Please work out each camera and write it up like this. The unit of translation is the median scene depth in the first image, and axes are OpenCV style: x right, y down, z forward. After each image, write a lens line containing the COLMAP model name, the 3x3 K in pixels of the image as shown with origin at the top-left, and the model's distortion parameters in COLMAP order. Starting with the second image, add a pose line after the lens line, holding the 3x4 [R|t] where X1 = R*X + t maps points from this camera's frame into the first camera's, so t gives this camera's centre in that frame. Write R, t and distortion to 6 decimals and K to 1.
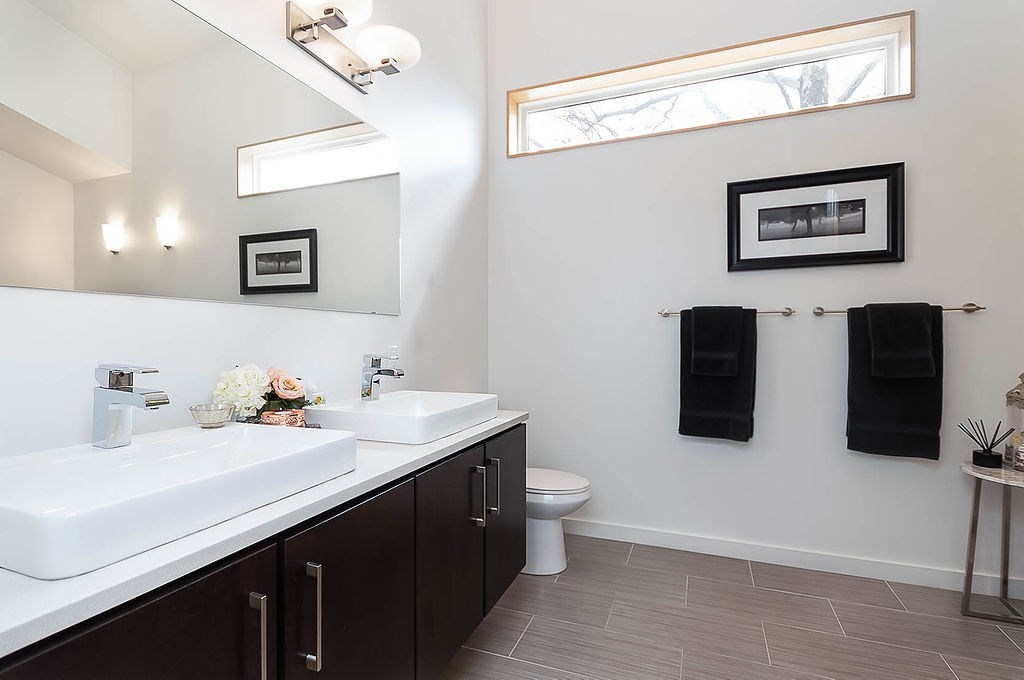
lens RADIAL K [[489.5, 0, 521.0], [0, 489.5, 341.8], [0, 0, 1]] dist [0.004537, -0.006493]
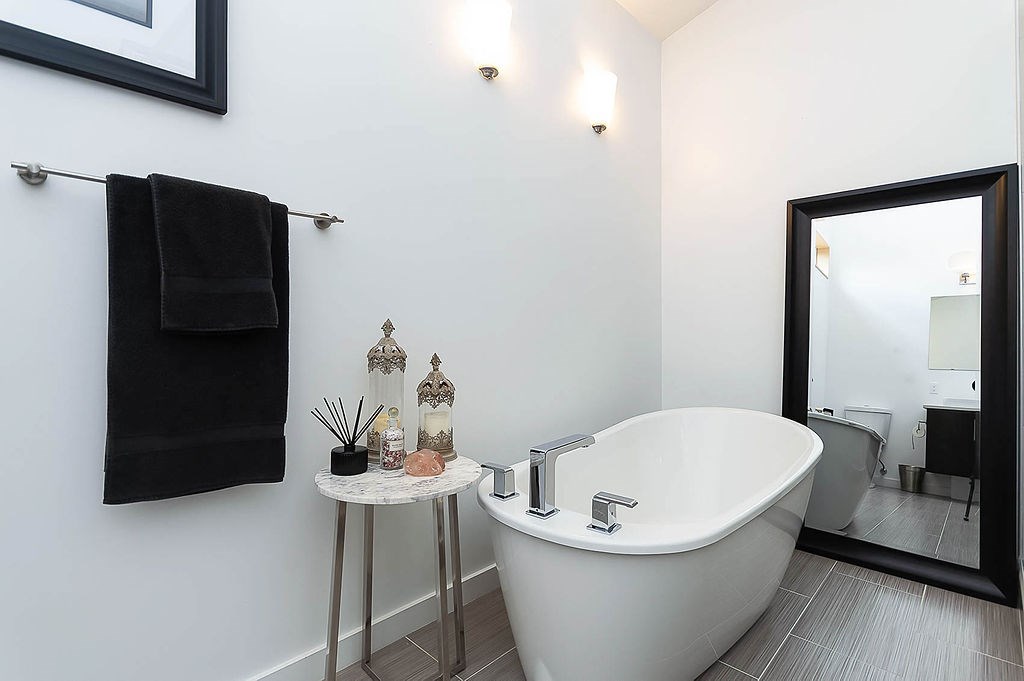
lens RADIAL K [[489.5, 0, 497.6], [0, 489.5, 335.3], [0, 0, 1]] dist [0.004537, -0.006493]
pose [[0.409524, -0.005670, 0.912282, 0.422136], [0.000985, 0.999983, 0.005773, 0.071355], [-0.912299, -0.001466, 0.409523, 0.520739]]
